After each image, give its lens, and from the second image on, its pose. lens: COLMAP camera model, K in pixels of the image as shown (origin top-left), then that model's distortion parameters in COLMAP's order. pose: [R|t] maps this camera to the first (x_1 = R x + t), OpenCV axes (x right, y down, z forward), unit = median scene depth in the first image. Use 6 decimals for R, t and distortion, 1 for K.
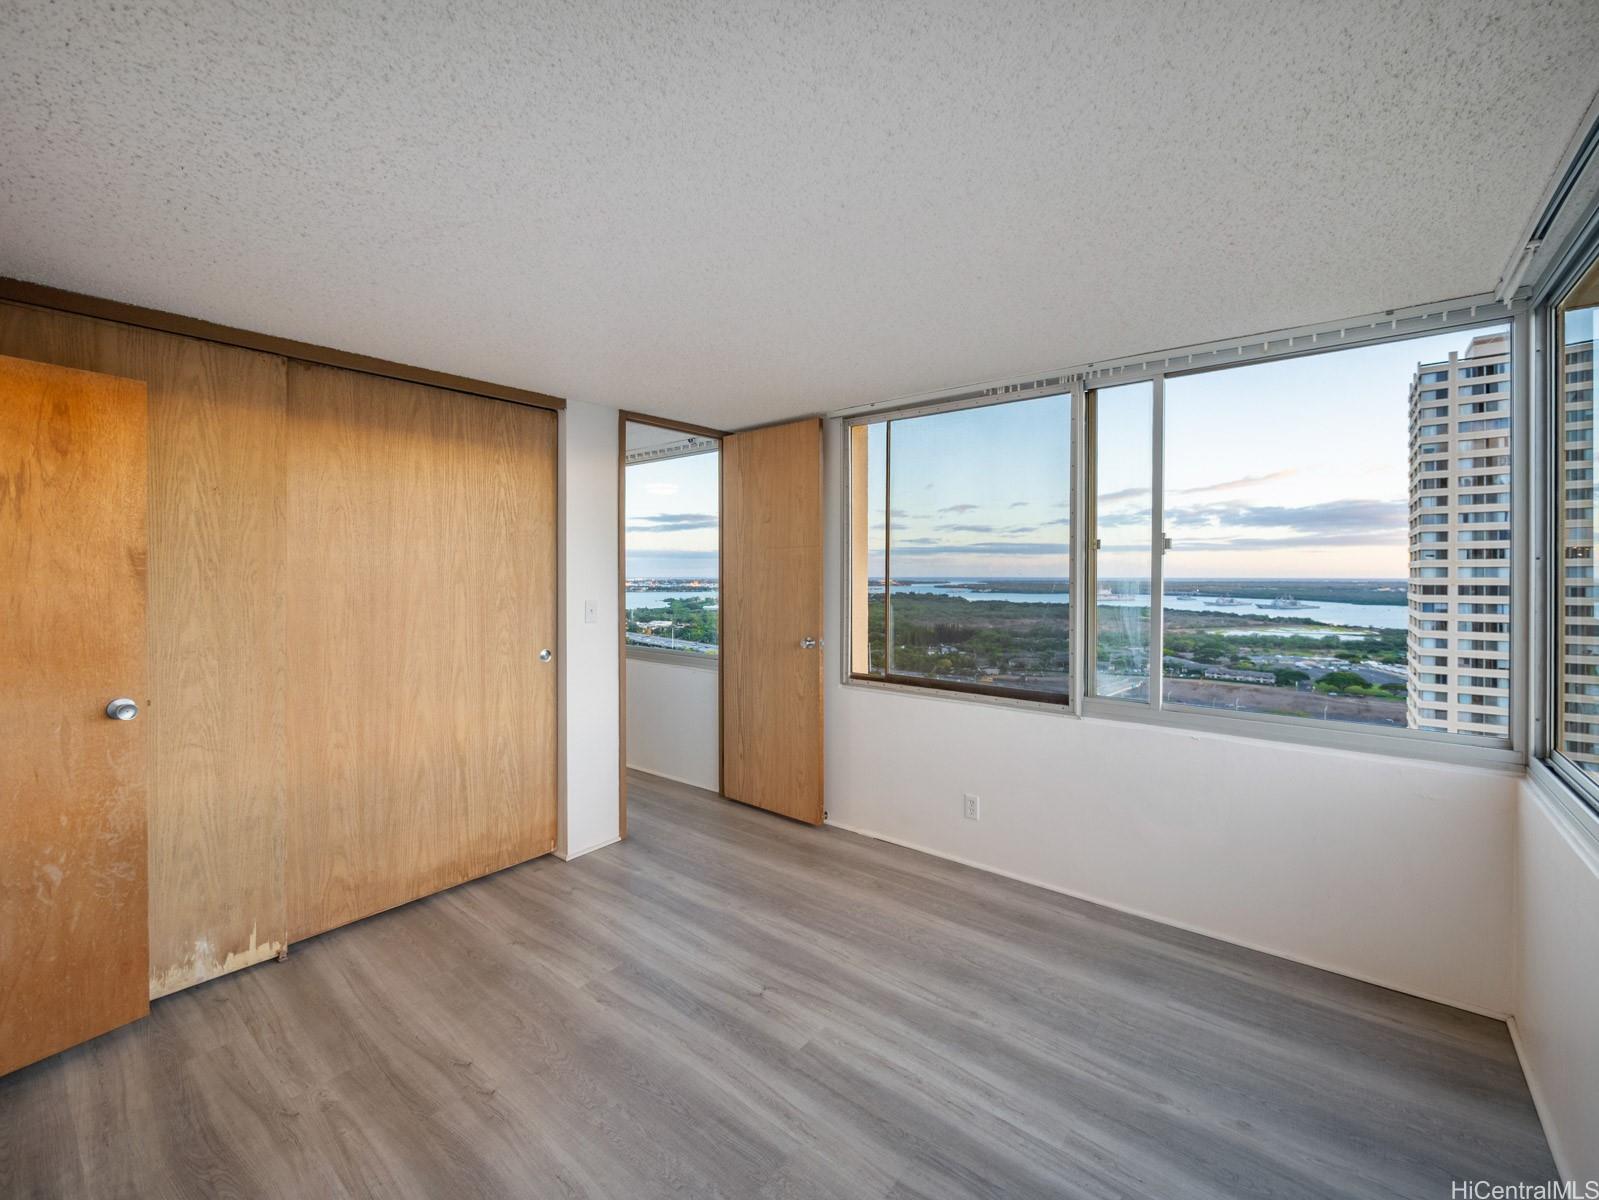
lens RADIAL K [[681.4, 0, 798.6], [0, 681.4, 581.6], [0, 0, 1]] dist [-0.005884, 0.000077]
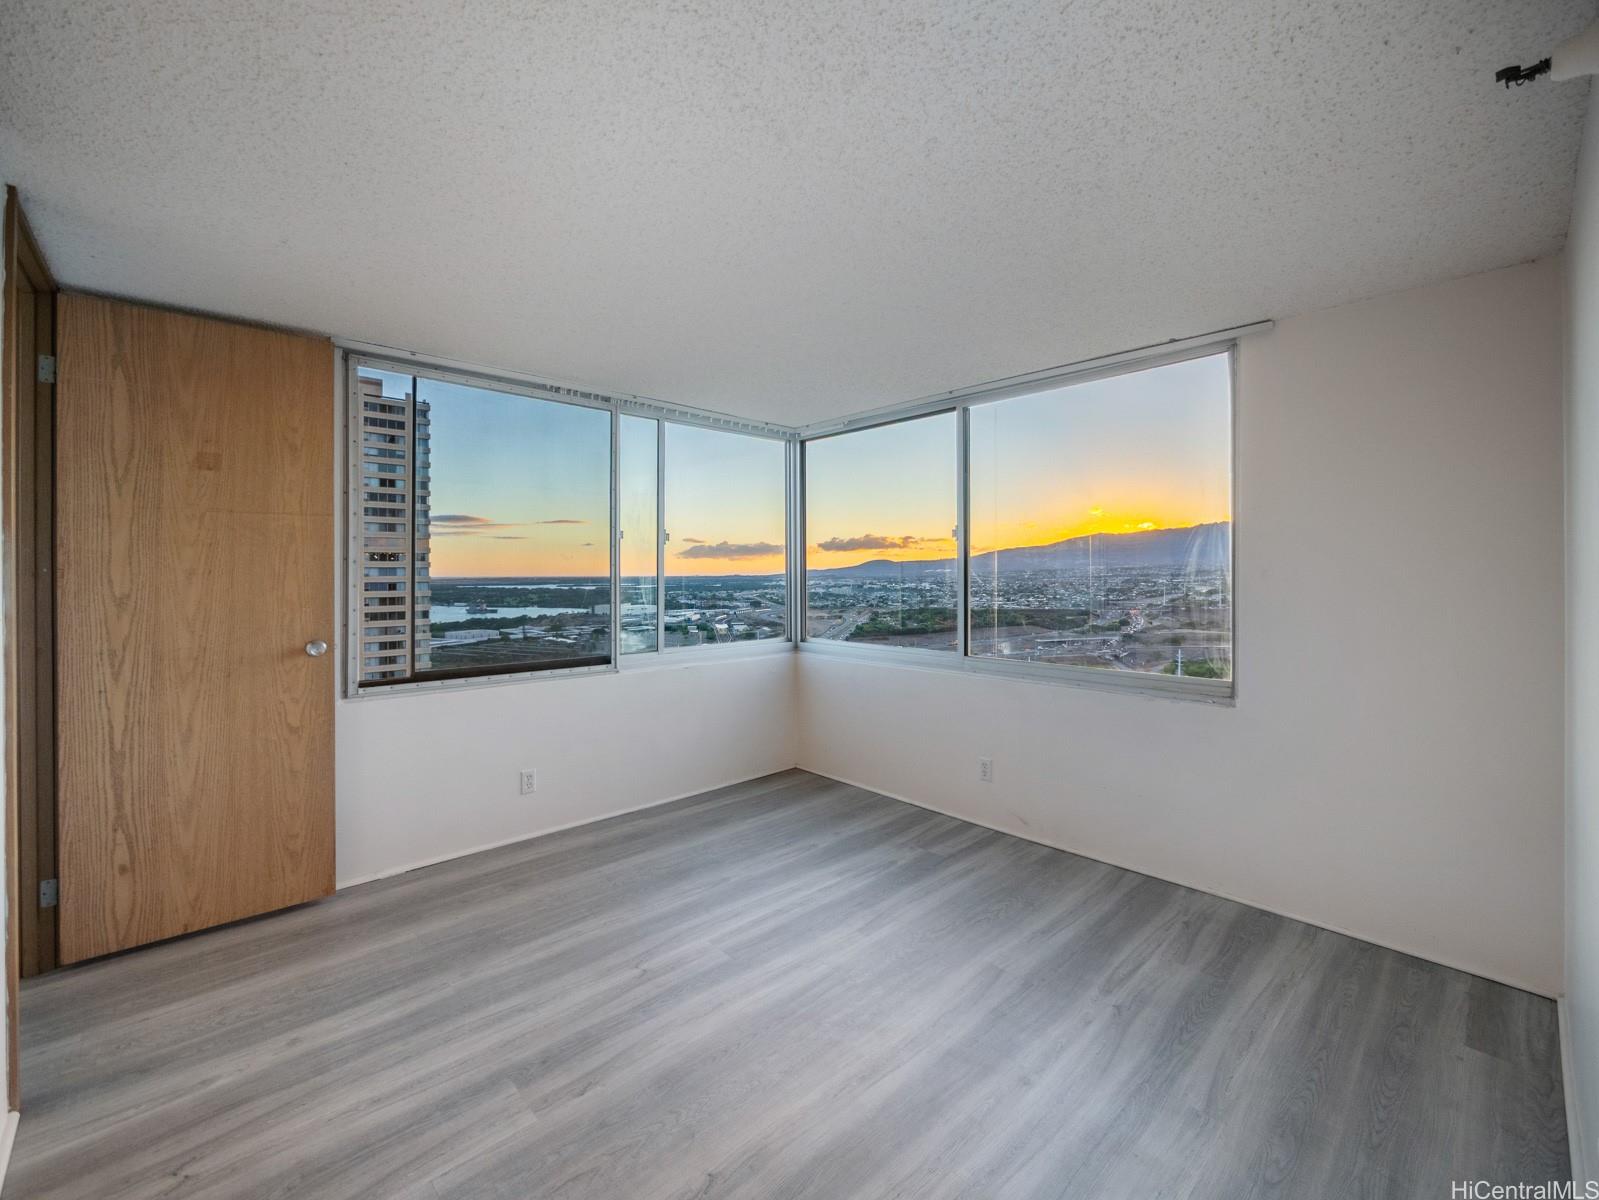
lens RADIAL K [[681.4, 0, 798.6], [0, 681.4, 581.6], [0, 0, 1]] dist [-0.005884, 0.000077]
pose [[0.127411, -0.012793, 0.991767, -0.716616], [0.016588, 0.999804, 0.010766, 0.022754], [-0.991711, 0.015080, 0.127599, 0.456914]]
